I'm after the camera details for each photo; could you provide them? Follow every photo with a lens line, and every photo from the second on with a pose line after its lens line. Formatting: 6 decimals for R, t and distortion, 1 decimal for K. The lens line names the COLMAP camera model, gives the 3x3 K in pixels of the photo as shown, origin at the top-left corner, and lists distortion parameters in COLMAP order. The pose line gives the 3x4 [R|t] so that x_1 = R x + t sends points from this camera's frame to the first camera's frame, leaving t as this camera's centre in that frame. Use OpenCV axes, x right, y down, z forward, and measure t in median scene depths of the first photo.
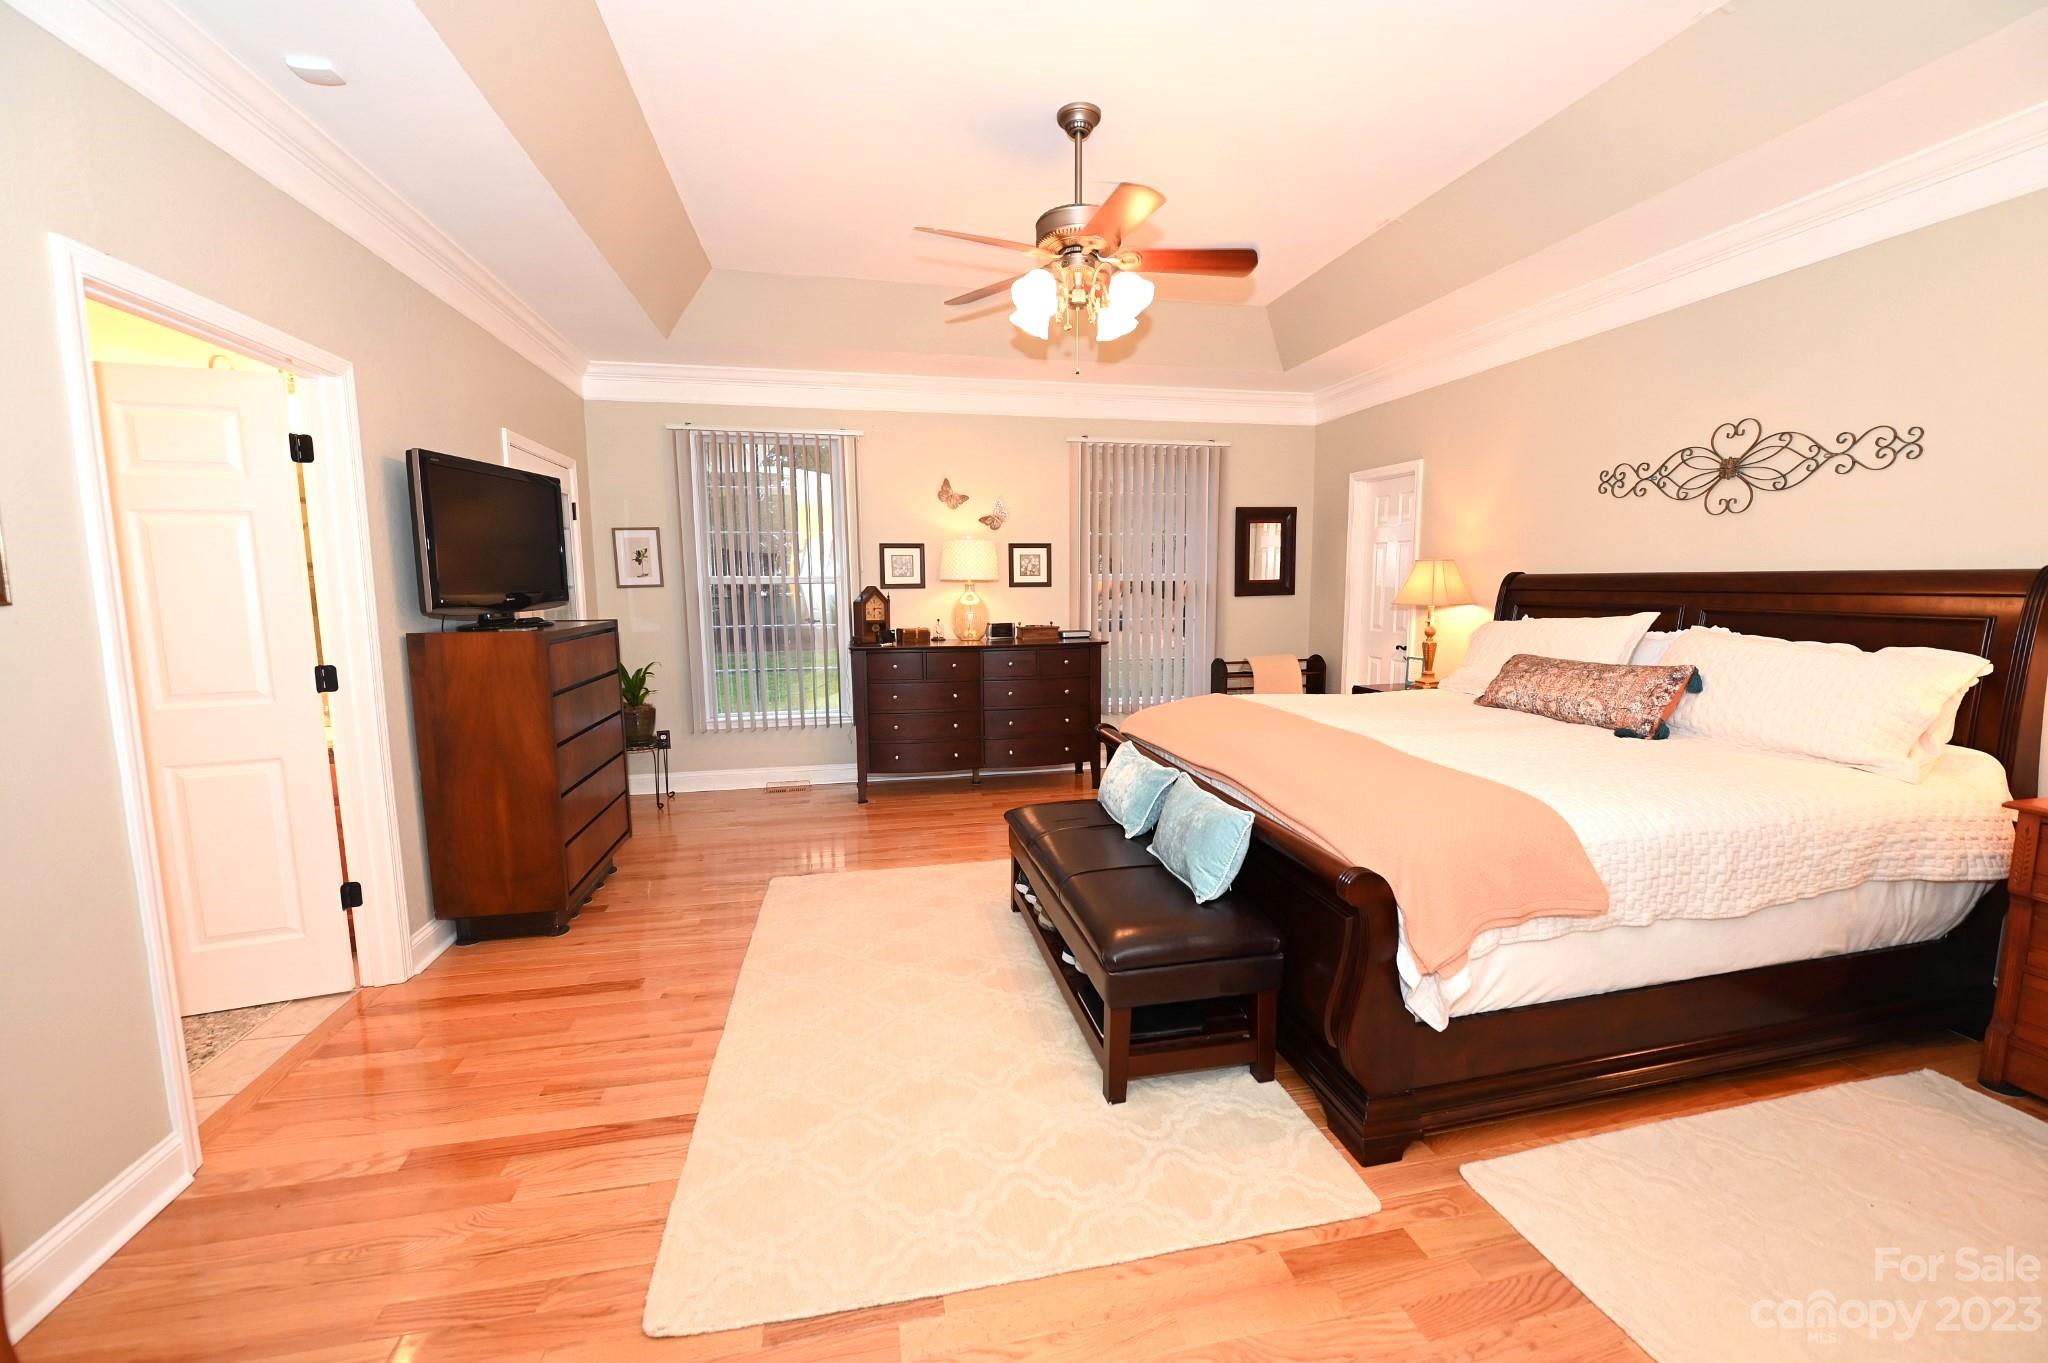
lens RADIAL K [[809.8, 0, 1021.9], [0, 809.8, 679.8], [0, 0, 1]] dist [-0.004501, -0.000565]
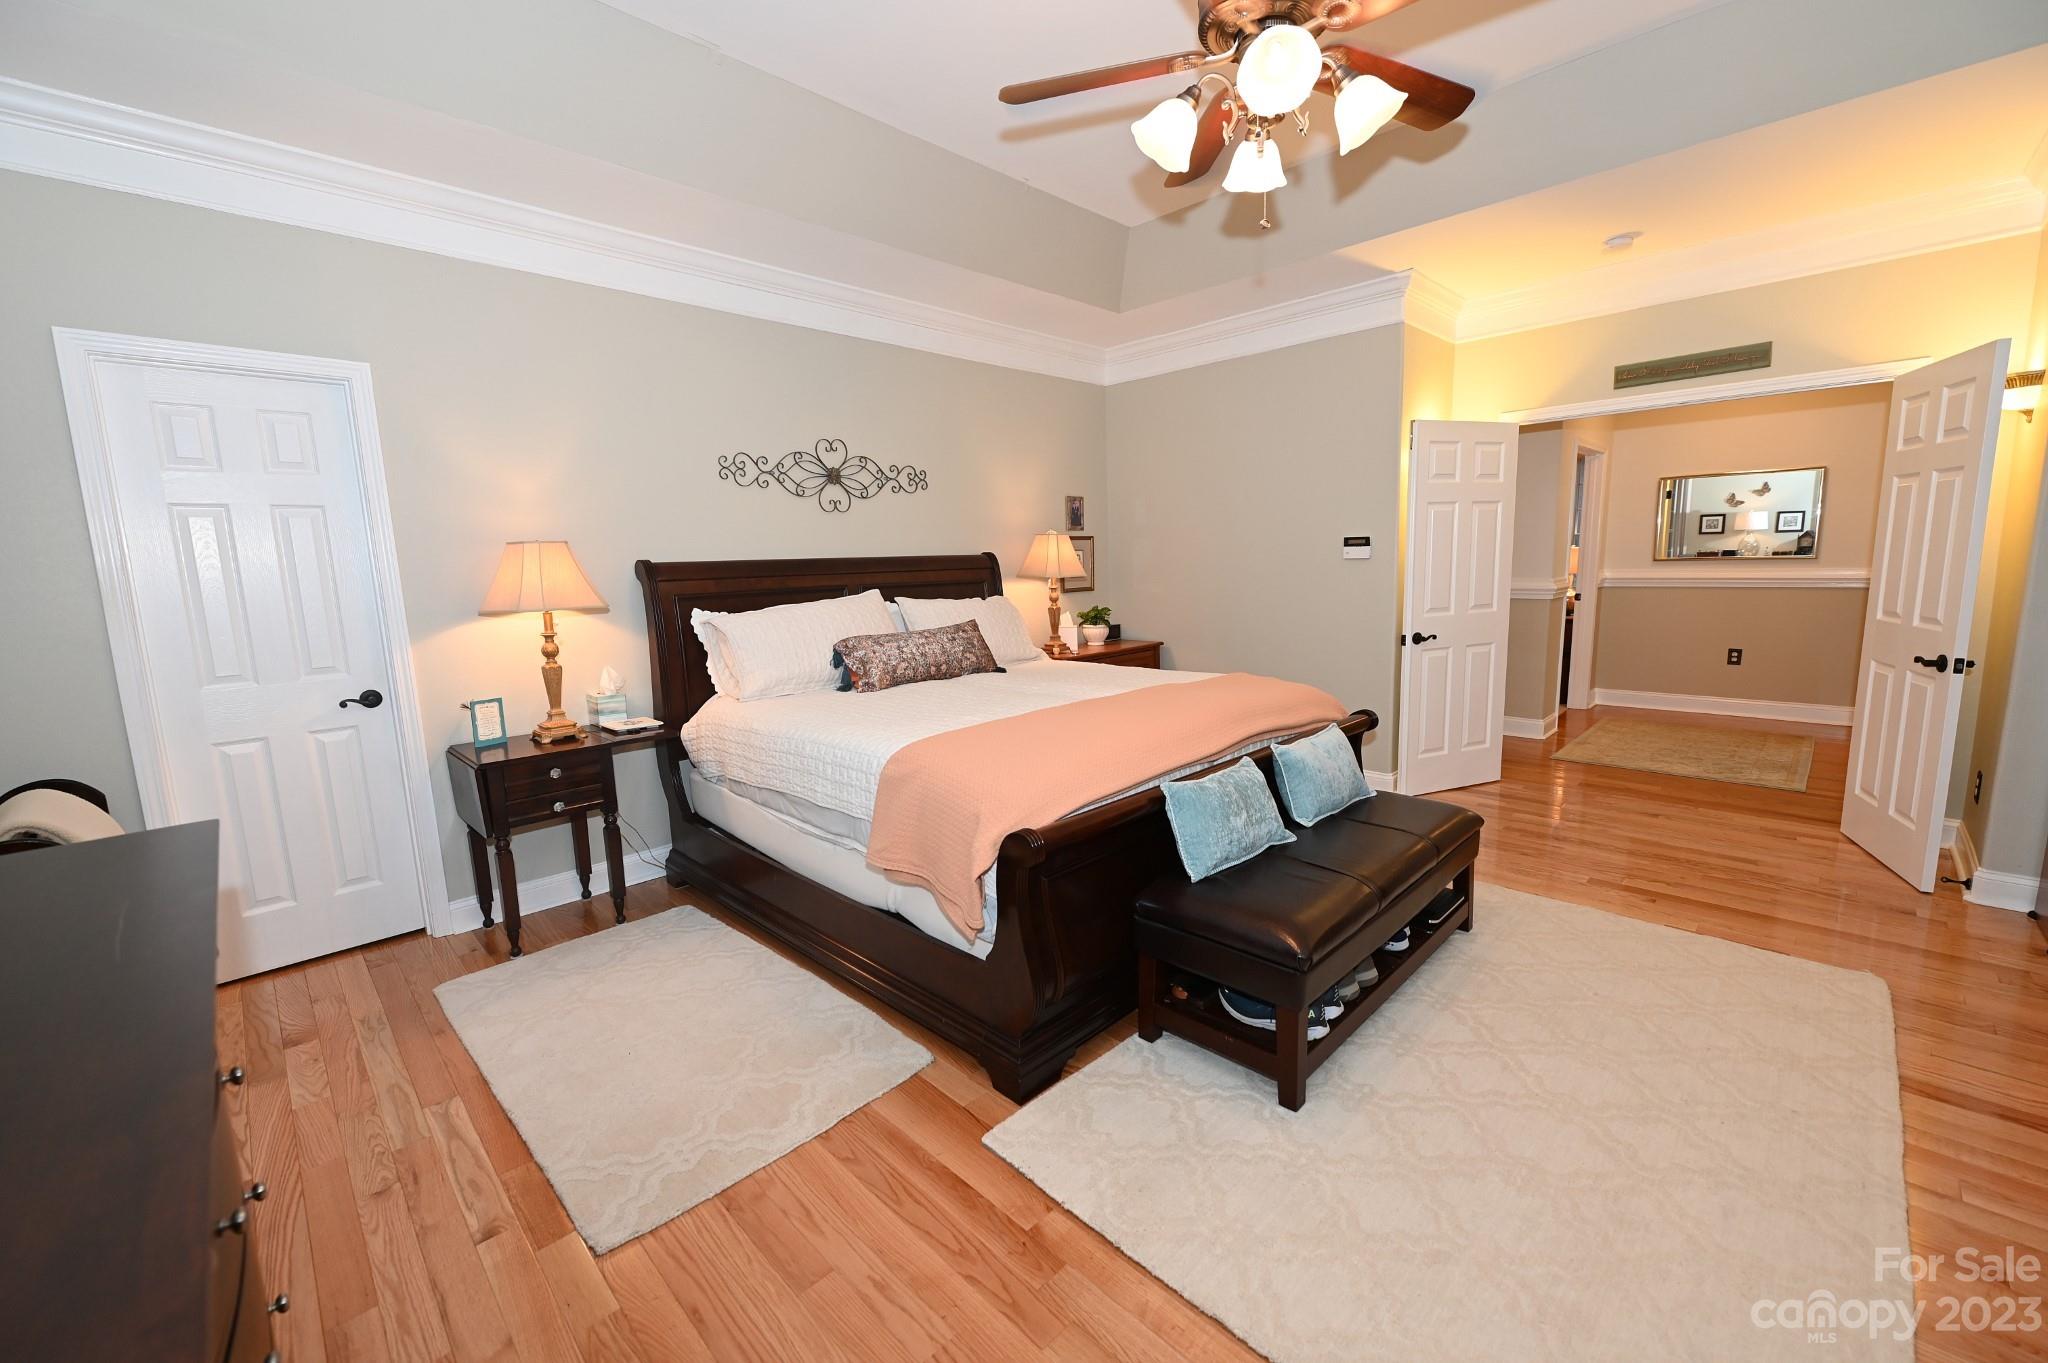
lens RADIAL K [[809.8, 0, 1021.9], [0, 809.8, 679.8], [0, 0, 1]] dist [-0.004501, -0.000565]
pose [[-0.538944, -0.105697, 0.835684, -0.383228], [0.134228, 0.968643, 0.209080, -0.178678], [-0.831578, 0.224854, -0.507857, 1.478185]]
